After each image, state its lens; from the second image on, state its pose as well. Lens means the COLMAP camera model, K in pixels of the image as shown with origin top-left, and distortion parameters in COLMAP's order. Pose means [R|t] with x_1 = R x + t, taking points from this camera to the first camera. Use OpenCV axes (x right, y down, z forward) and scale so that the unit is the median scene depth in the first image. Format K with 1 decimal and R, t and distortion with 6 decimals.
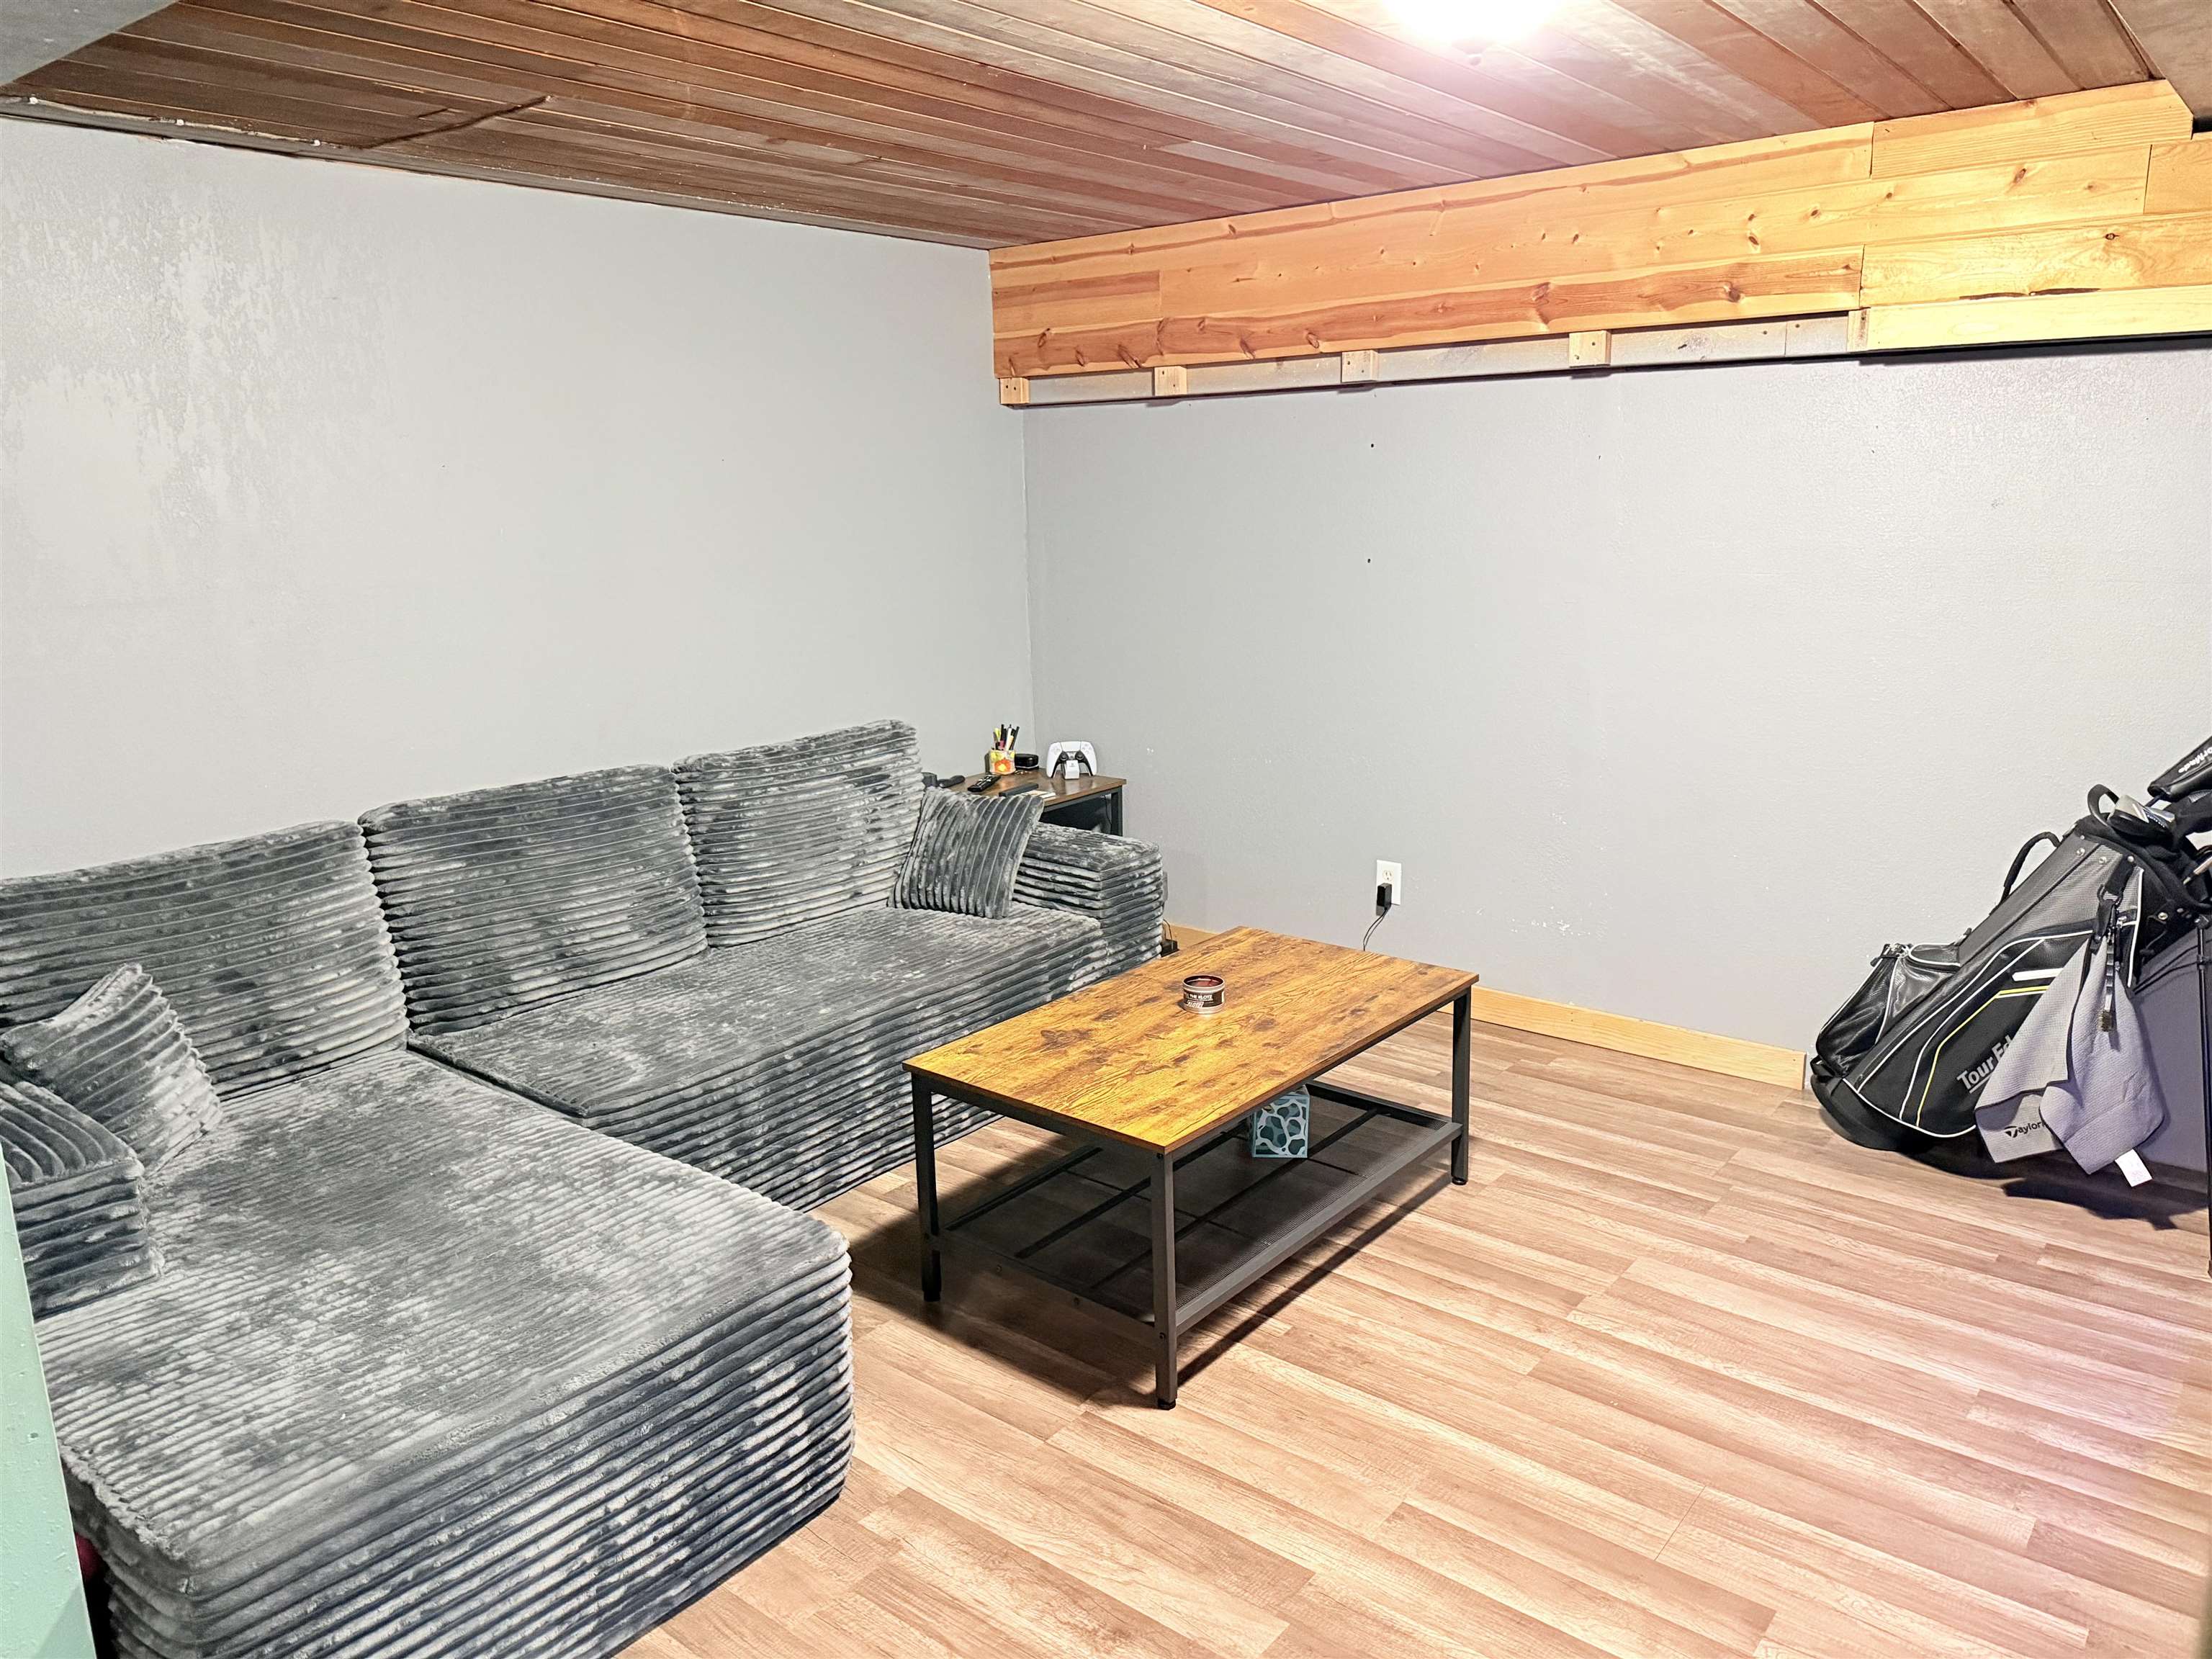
lens RADIAL K [[1574.1, 0, 1121.0], [0, 1574.1, 817.9], [0, 0, 1]] dist [0.014496, -0.003534]
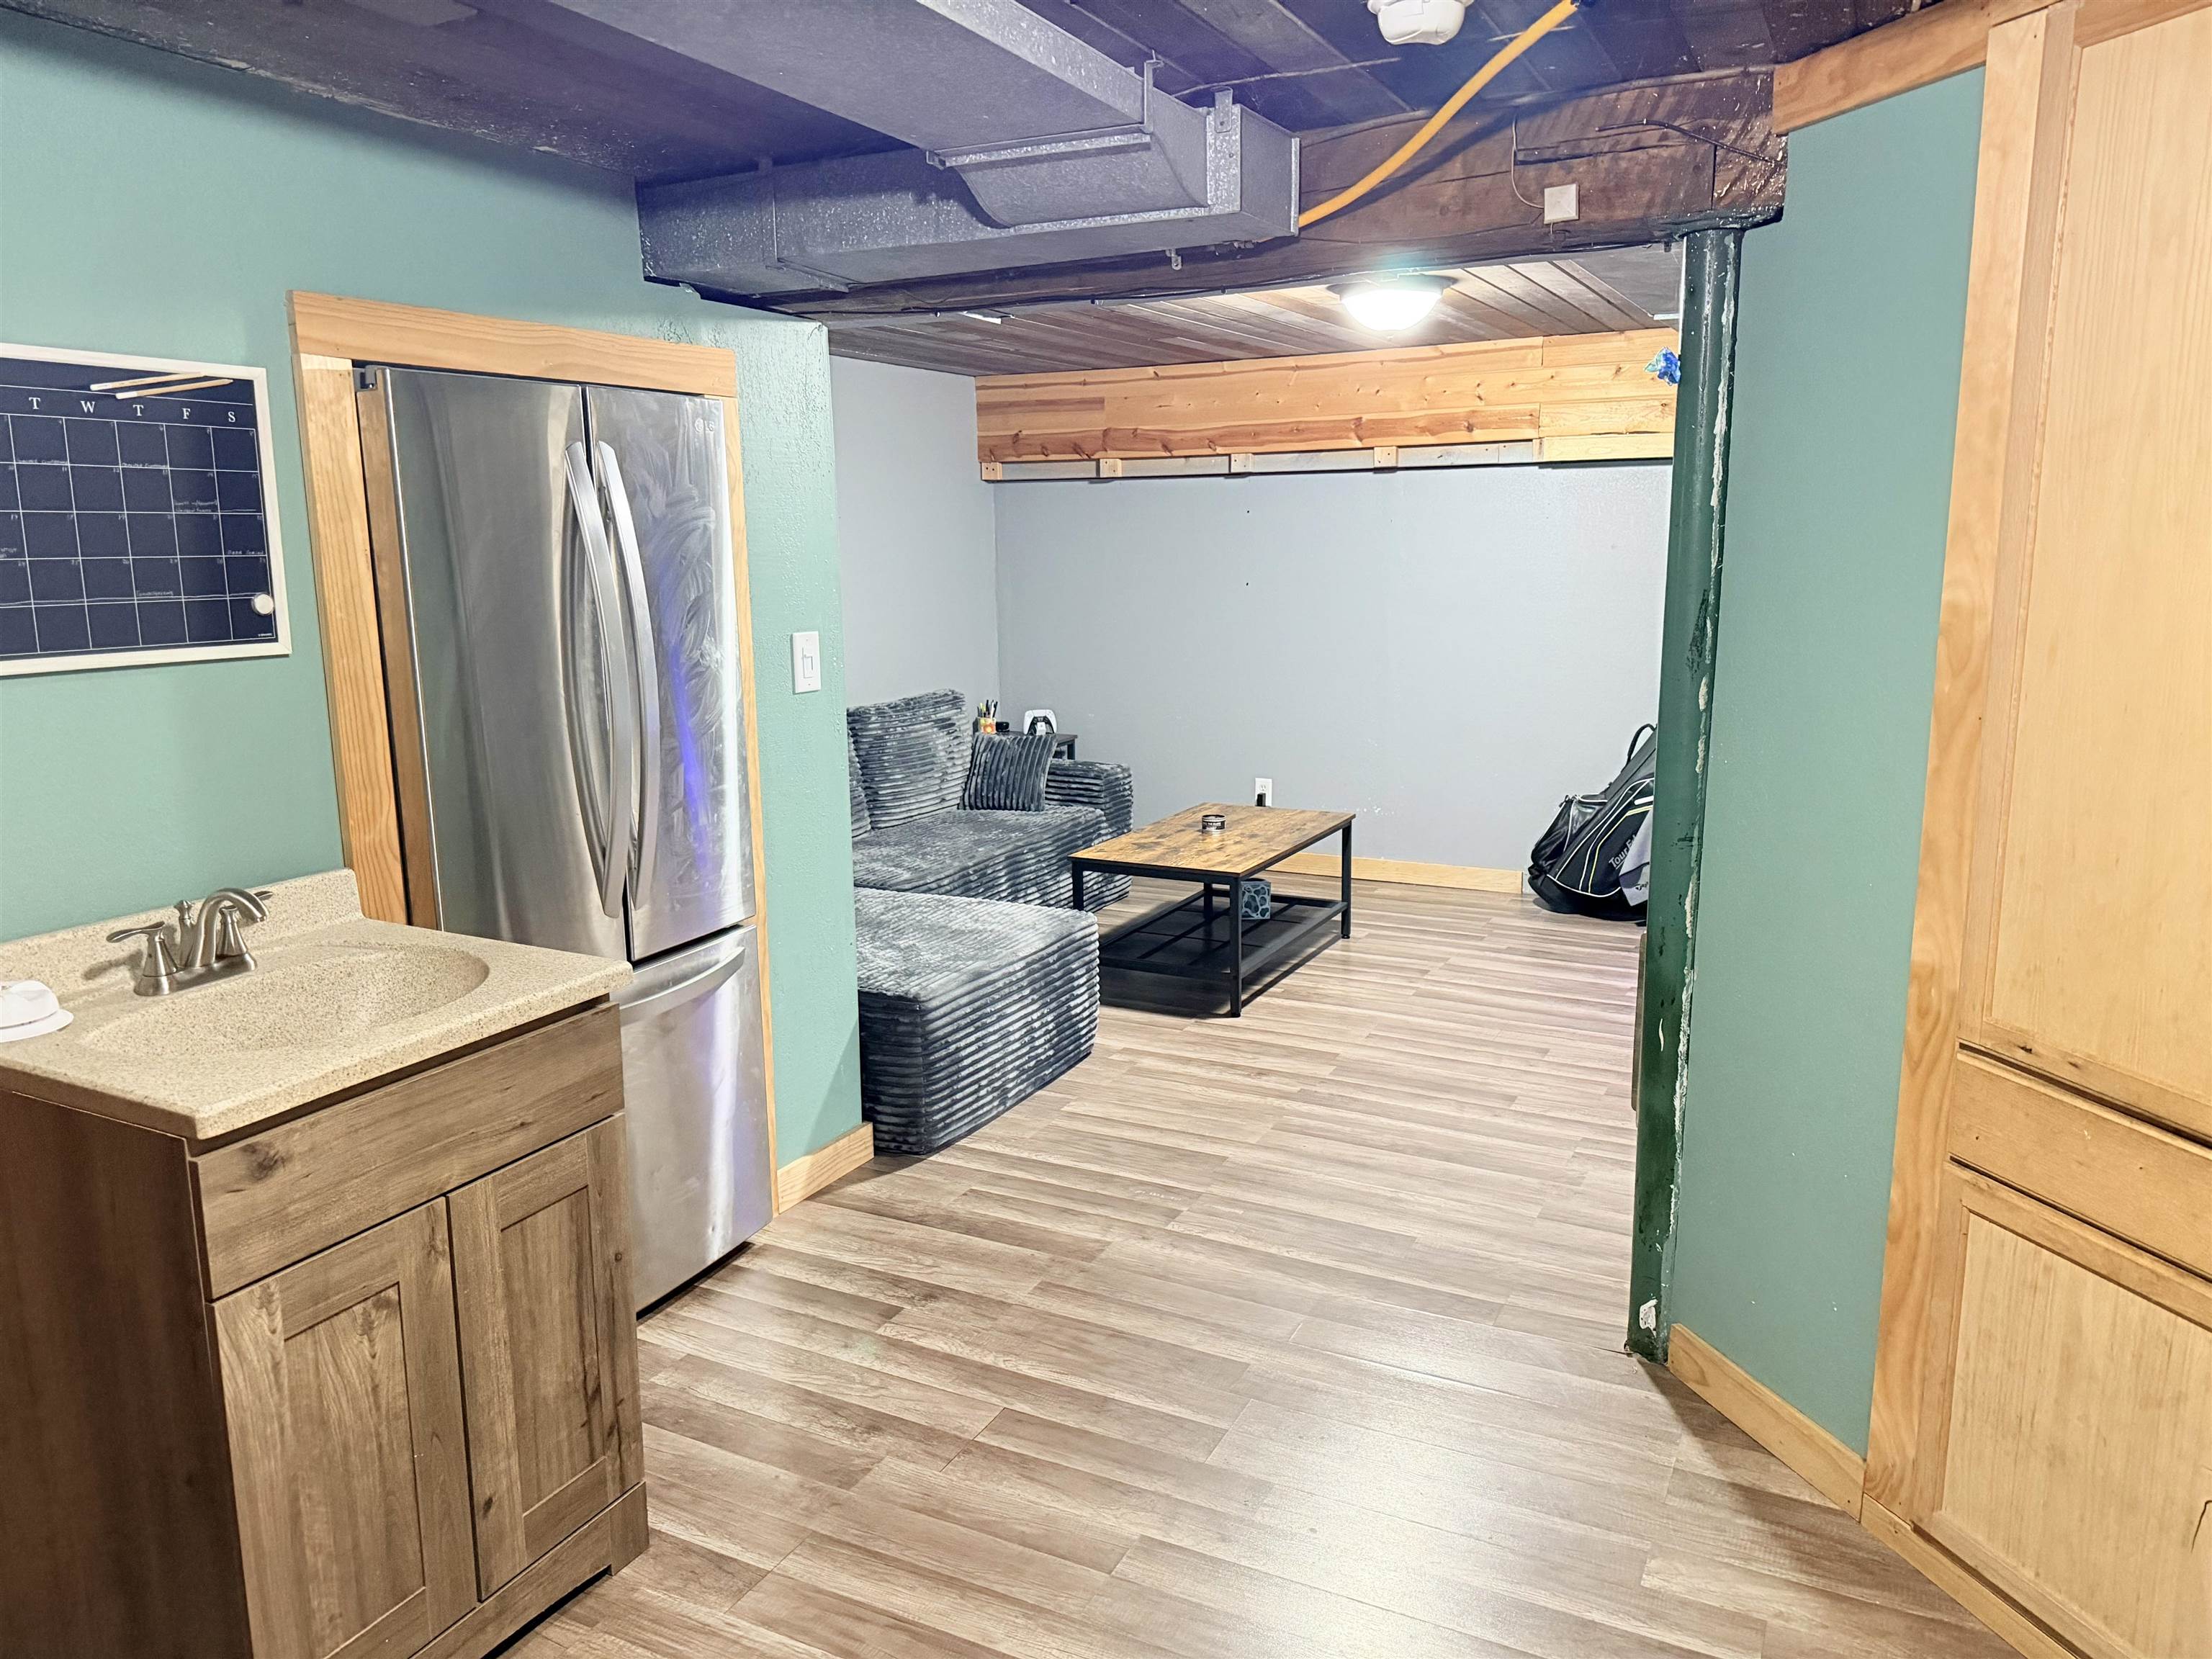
lens RADIAL K [[1574.1, 0, 1094.7], [0, 1574.1, 830.7], [0, 0, 1]] dist [0.014496, -0.003534]
pose [[0.981141, -0.029212, 0.191073, -0.361079], [0.034409, 0.999121, -0.023938, 0.137765], [-0.190205, 0.030061, 0.981284, -0.609404]]
